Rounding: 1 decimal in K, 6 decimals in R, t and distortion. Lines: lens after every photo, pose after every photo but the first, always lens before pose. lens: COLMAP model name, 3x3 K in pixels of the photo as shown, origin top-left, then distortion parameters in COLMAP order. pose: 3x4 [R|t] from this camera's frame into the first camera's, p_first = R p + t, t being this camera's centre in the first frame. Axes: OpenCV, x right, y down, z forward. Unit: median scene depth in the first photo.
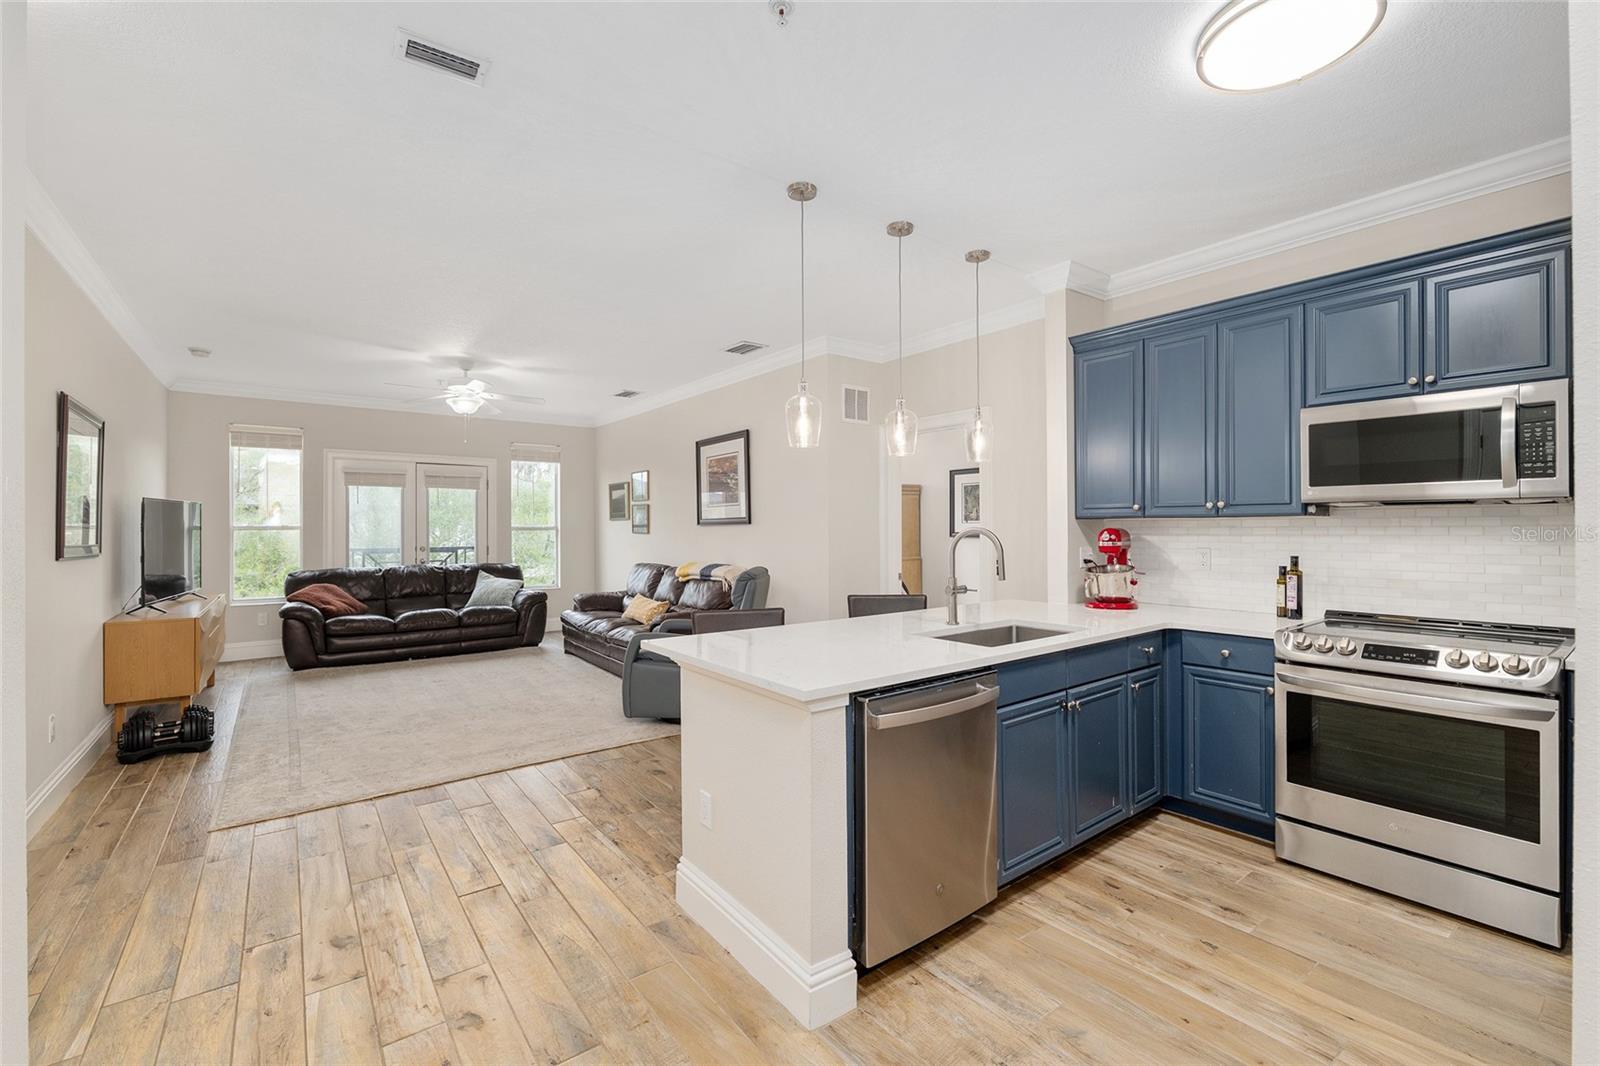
lens RADIAL K [[679.0, 0, 795.5], [0, 679.0, 527.1], [0, 0, 1]] dist [-0.007432, -0.000115]
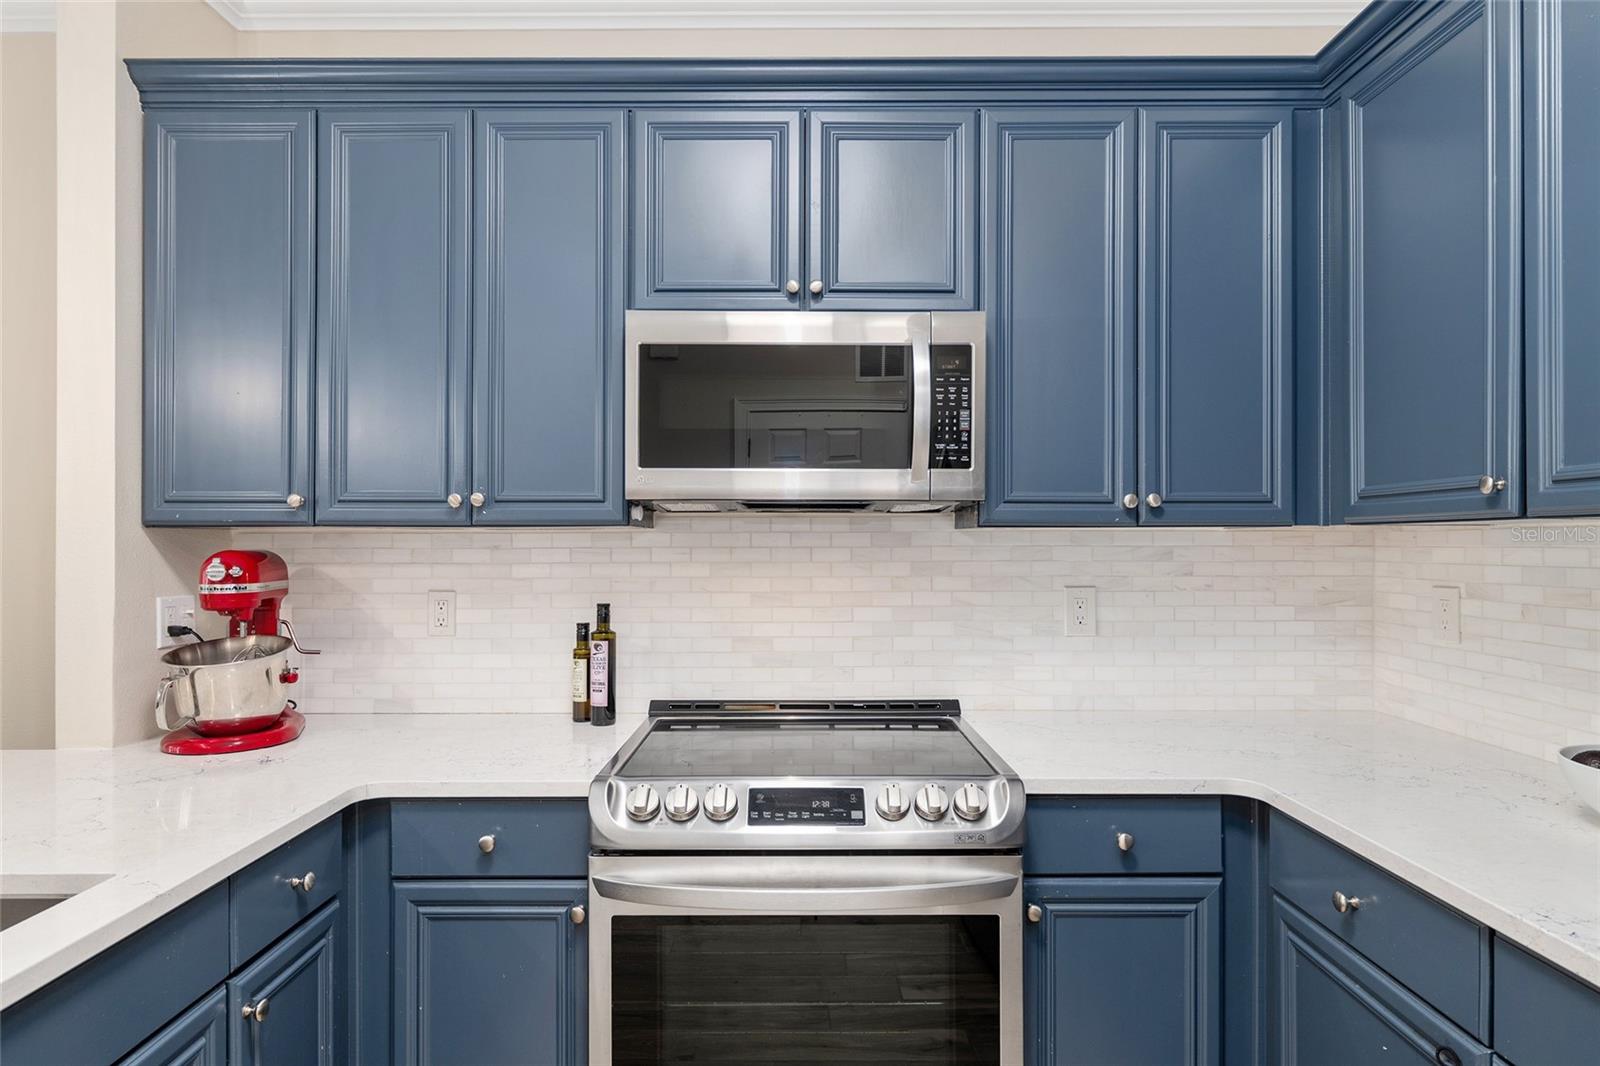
lens RADIAL K [[885.2, 0, 795.7], [0, 885.2, 536.6], [0, 0, 1]] dist [0.000077, -0.000323]
pose [[0.604879, 0.010944, 0.796242, 0.247811], [-0.001842, 0.999922, -0.012344, -0.000612], [-0.796315, 0.006000, 0.604852, 0.409571]]
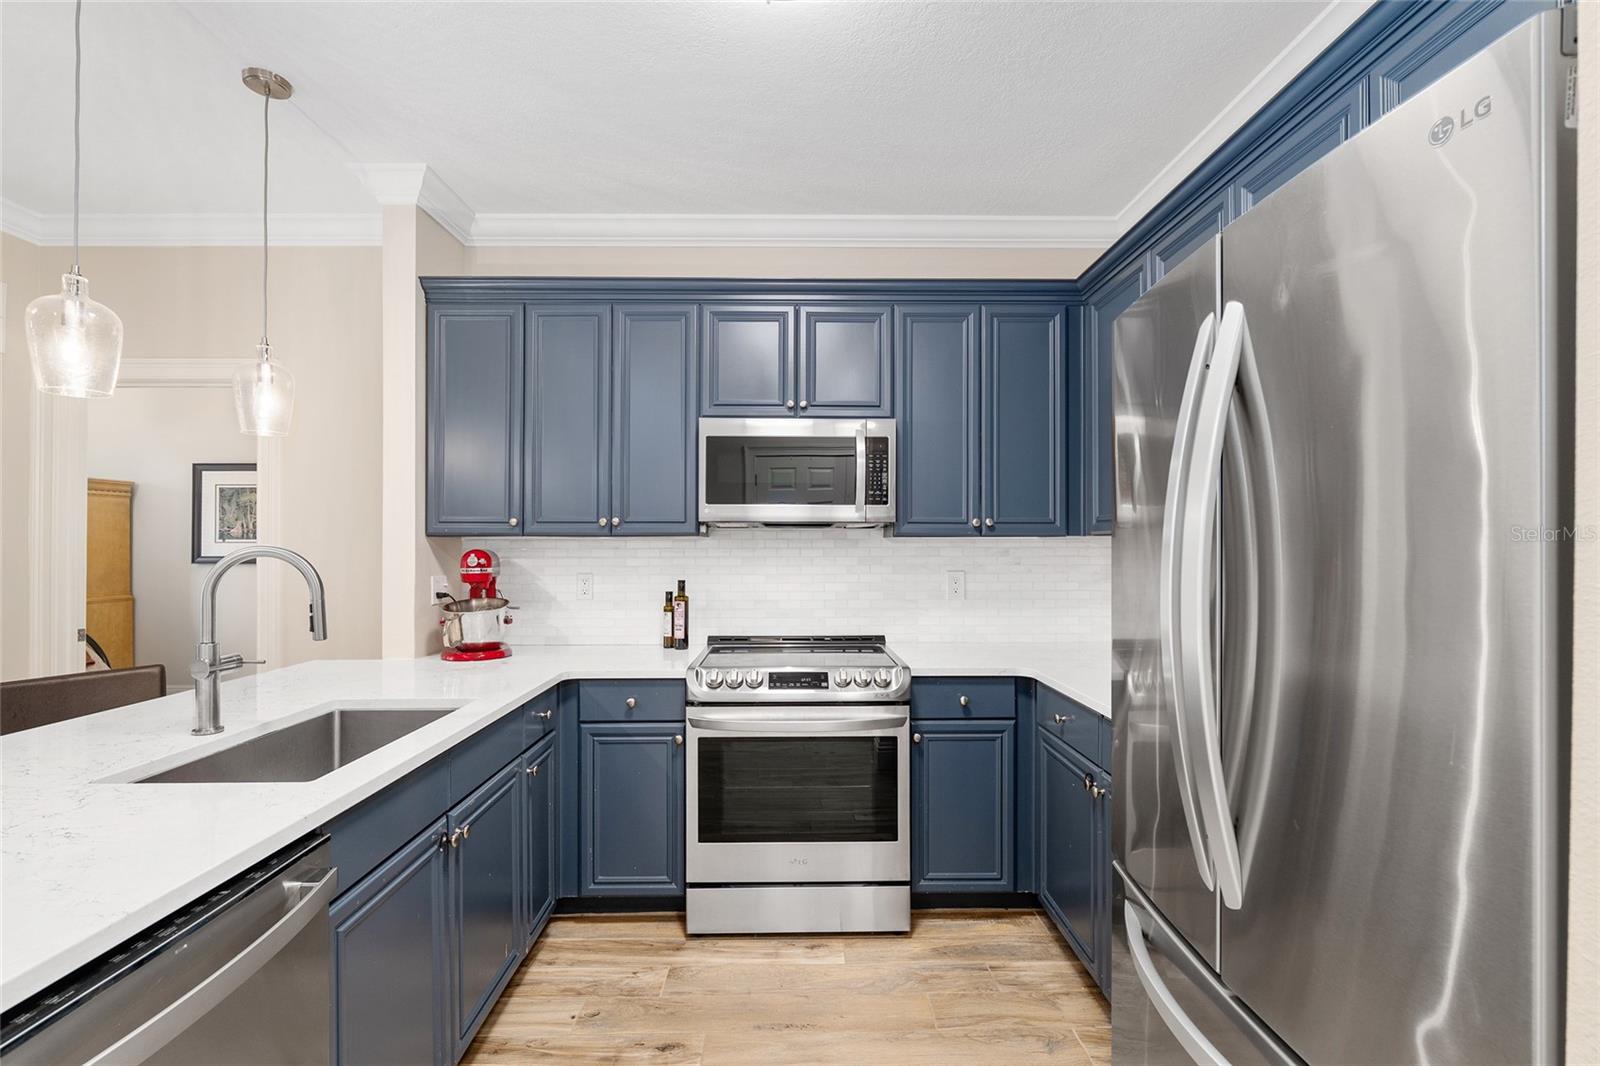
lens RADIAL K [[705.7, 0, 795.3], [0, 705.7, 543.0], [0, 0, 1]] dist [-0.002398, -0.000247]
pose [[0.593173, 0.010361, 0.805008, 0.053229], [-0.002001, 0.999933, -0.011396, 0.002689], [-0.805072, 0.005149, 0.593155, 0.271382]]
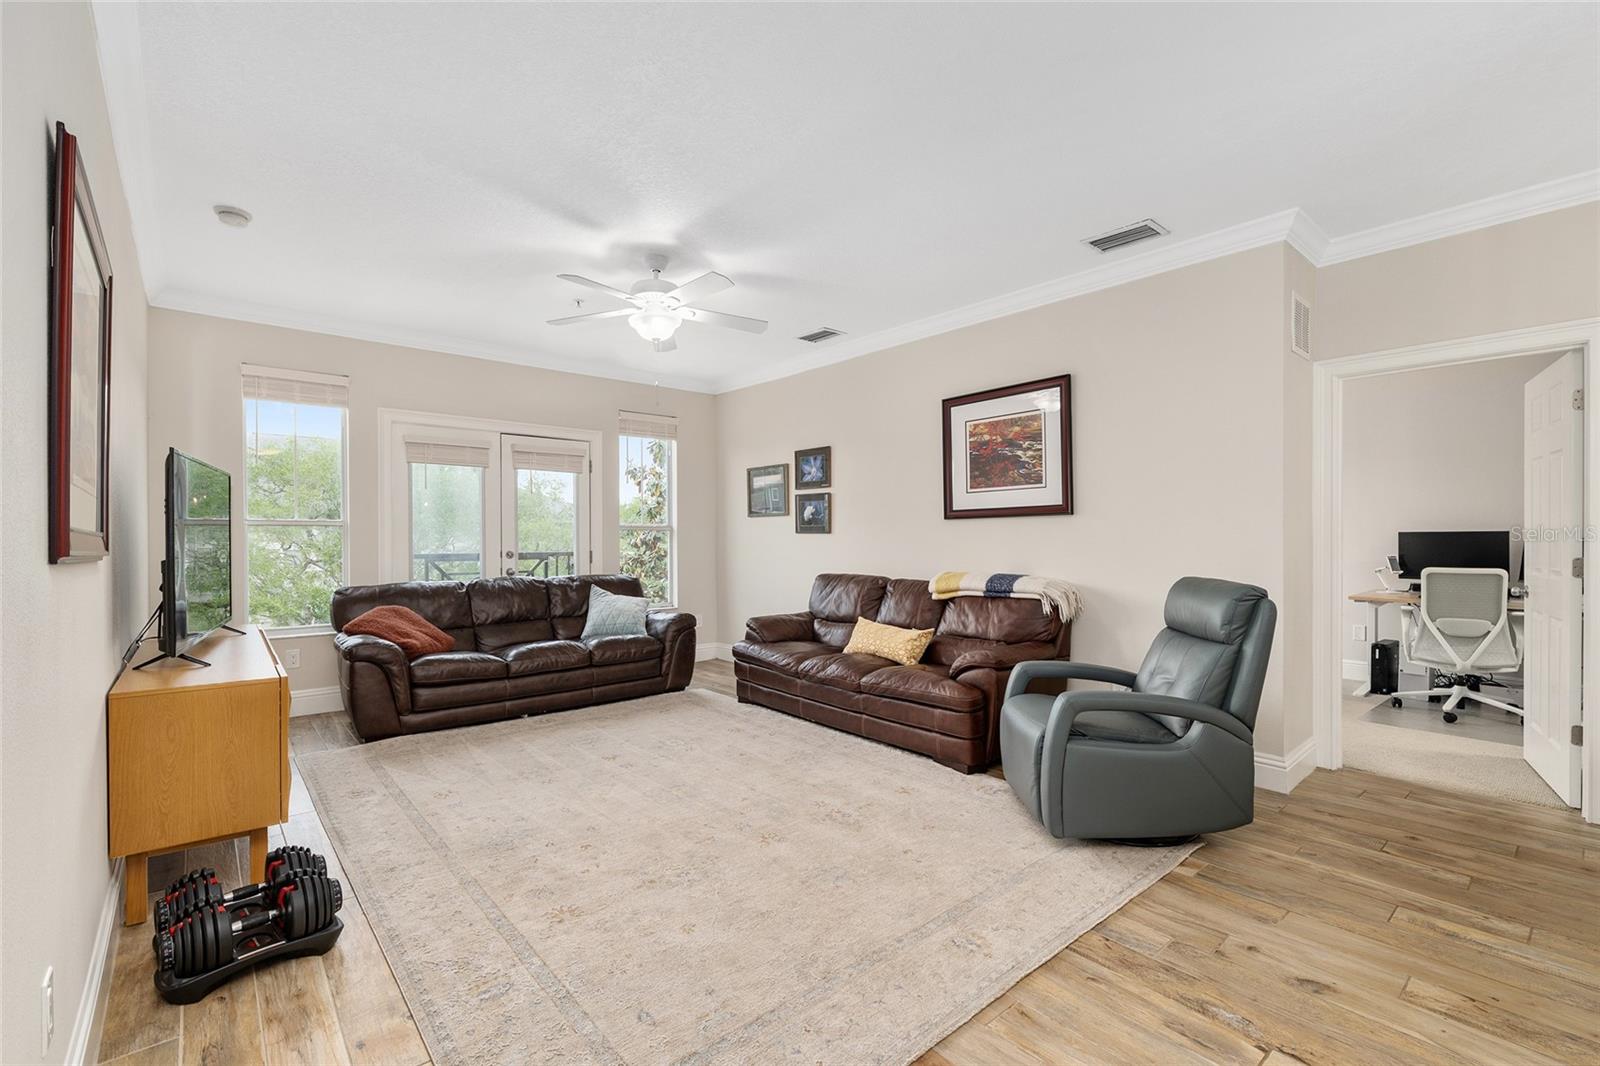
lens RADIAL K [[705.7, 0, 795.3], [0, 705.7, 543.0], [0, 0, 1]] dist [-0.002398, -0.000247]
pose [[0.998161, 0.000964, 0.060606, -0.646418], [-0.001344, 0.999980, 0.006238, 0.032768], [-0.060598, -0.006308, 0.998142, 0.533981]]
